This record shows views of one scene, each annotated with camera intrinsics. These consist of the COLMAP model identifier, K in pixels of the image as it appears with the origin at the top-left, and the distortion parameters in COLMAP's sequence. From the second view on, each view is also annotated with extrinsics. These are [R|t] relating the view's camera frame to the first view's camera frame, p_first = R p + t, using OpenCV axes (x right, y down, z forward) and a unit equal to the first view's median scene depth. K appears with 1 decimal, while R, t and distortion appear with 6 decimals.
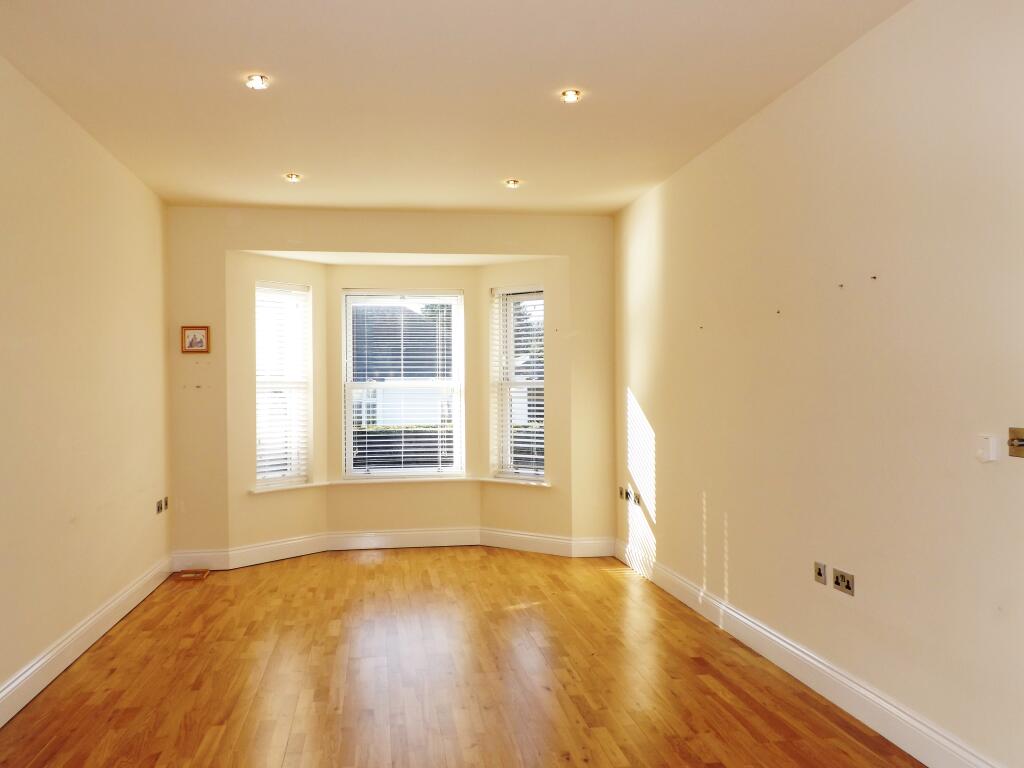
lens RADIAL K [[836.1, 0, 511.6], [0, 836.1, 385.4], [0, 0, 1]] dist [0.000179, 0.000818]
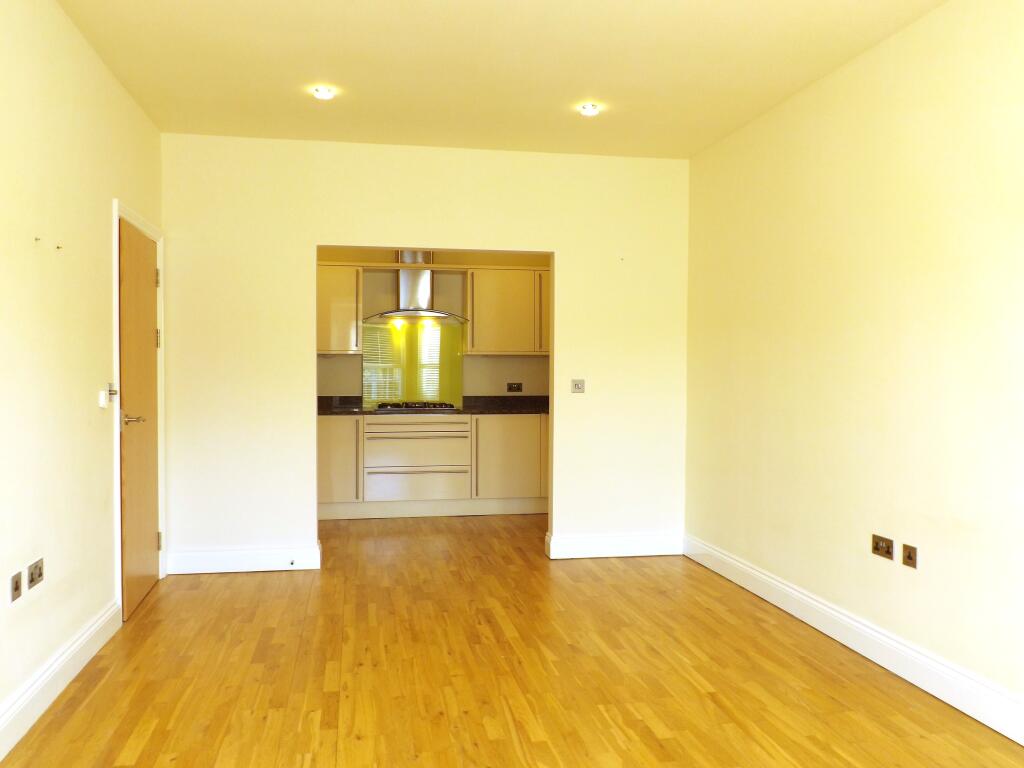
lens RADIAL K [[836.1, 0, 513.5], [0, 836.1, 382.6], [0, 0, 1]] dist [0.000179, 0.000818]
pose [[-0.999668, 0.003989, -0.025466, -0.088326], [0.003619, 0.999888, 0.014551, 0.021477], [0.025521, 0.014454, -0.999570, 1.905169]]
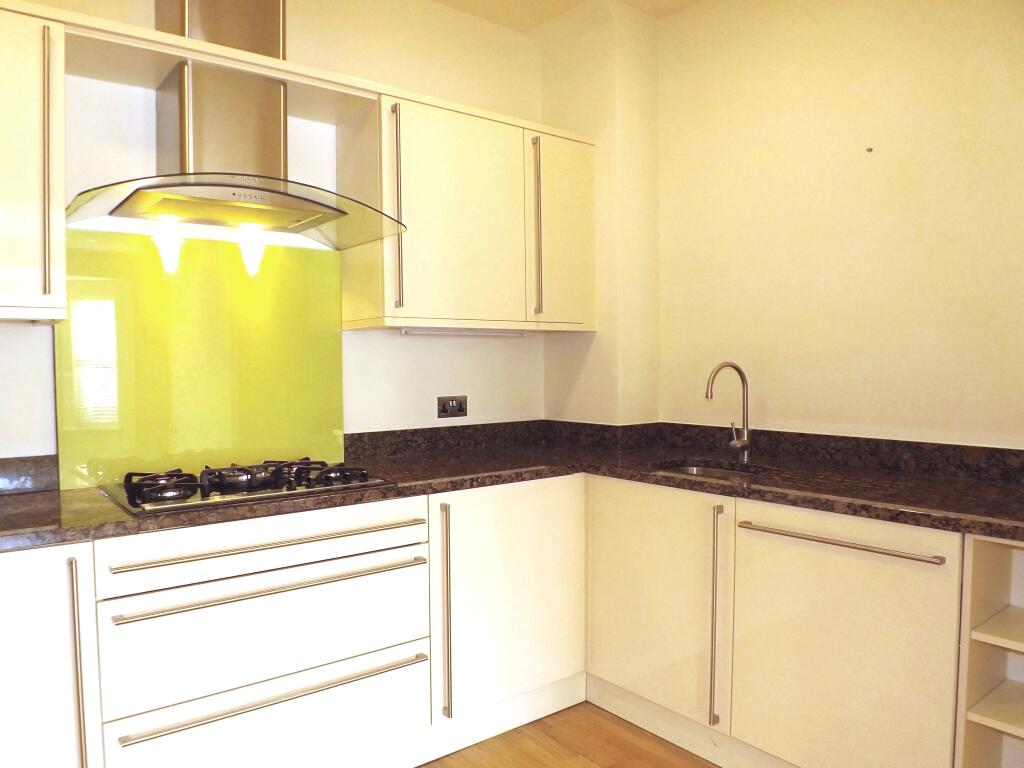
lens RADIAL K [[755.5, 0, 509.9], [0, 755.5, 384.9], [0, 0, 1]] dist [-0.049631, -0.001118]
pose [[-0.871007, 0.030326, -0.490334, 0.045927], [0.016951, 0.999354, 0.031695, 0.018763], [0.490979, 0.019295, -0.870958, 1.269831]]
